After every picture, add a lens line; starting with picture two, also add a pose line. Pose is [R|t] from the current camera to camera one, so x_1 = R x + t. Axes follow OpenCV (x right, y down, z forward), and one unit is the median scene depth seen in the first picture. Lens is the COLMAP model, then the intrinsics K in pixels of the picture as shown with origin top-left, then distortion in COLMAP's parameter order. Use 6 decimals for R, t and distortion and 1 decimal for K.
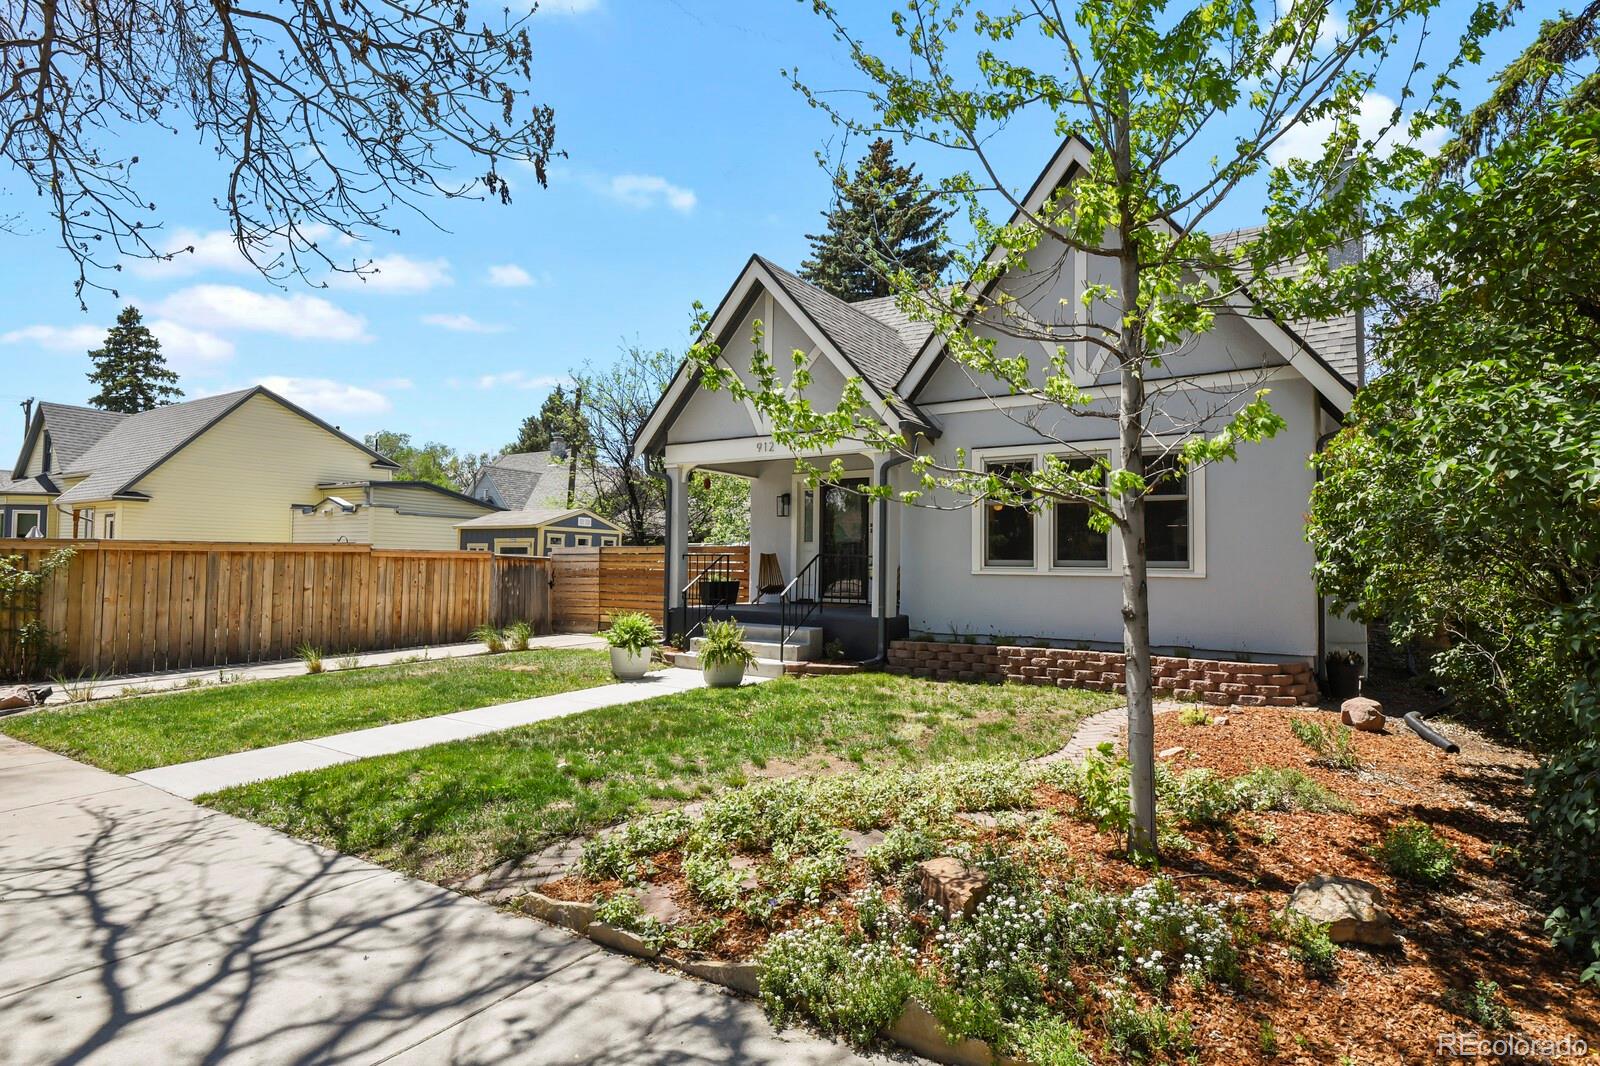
lens RADIAL K [[870.0, 0, 800.4], [0, 870.0, 530.3], [0, 0, 1]] dist [0.004121, -0.001864]
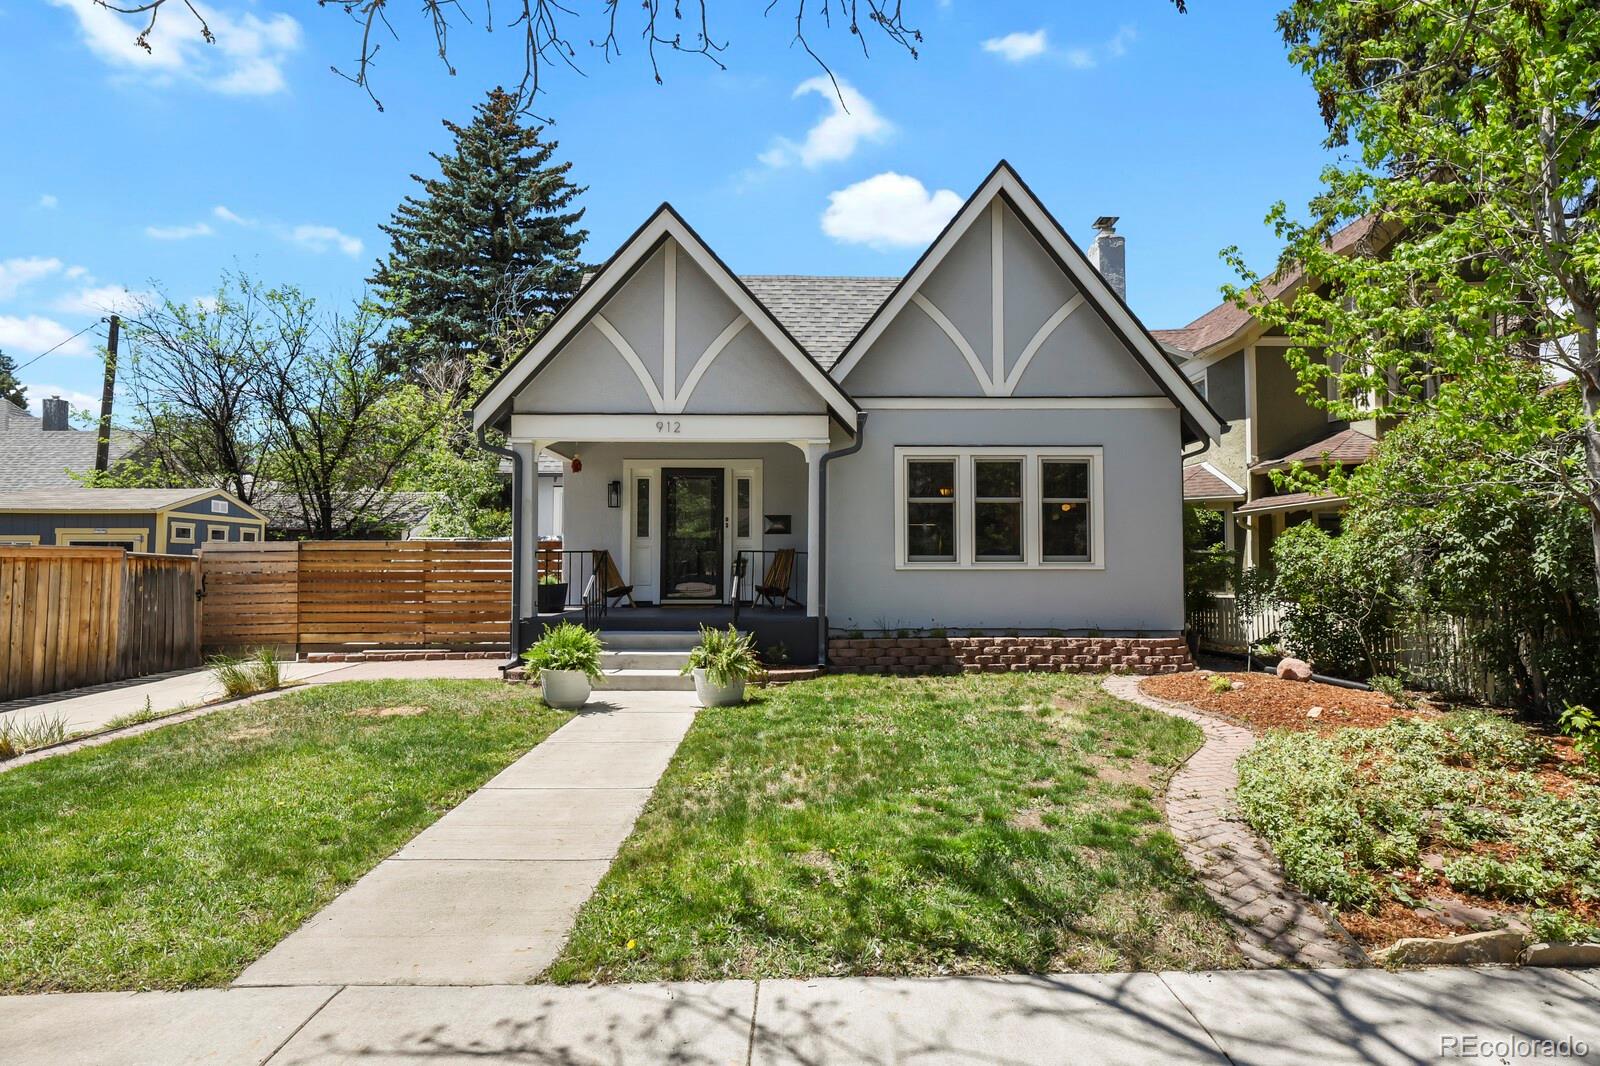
lens RADIAL K [[870.0, 0, 799.9], [0, 870.0, 537.5], [0, 0, 1]] dist [0.004121, -0.001864]
pose [[0.816331, 0.007280, 0.577538, -0.505984], [-0.013638, 0.999885, 0.006674, 0.007937], [-0.577423, -0.013324, 0.816336, 0.249879]]
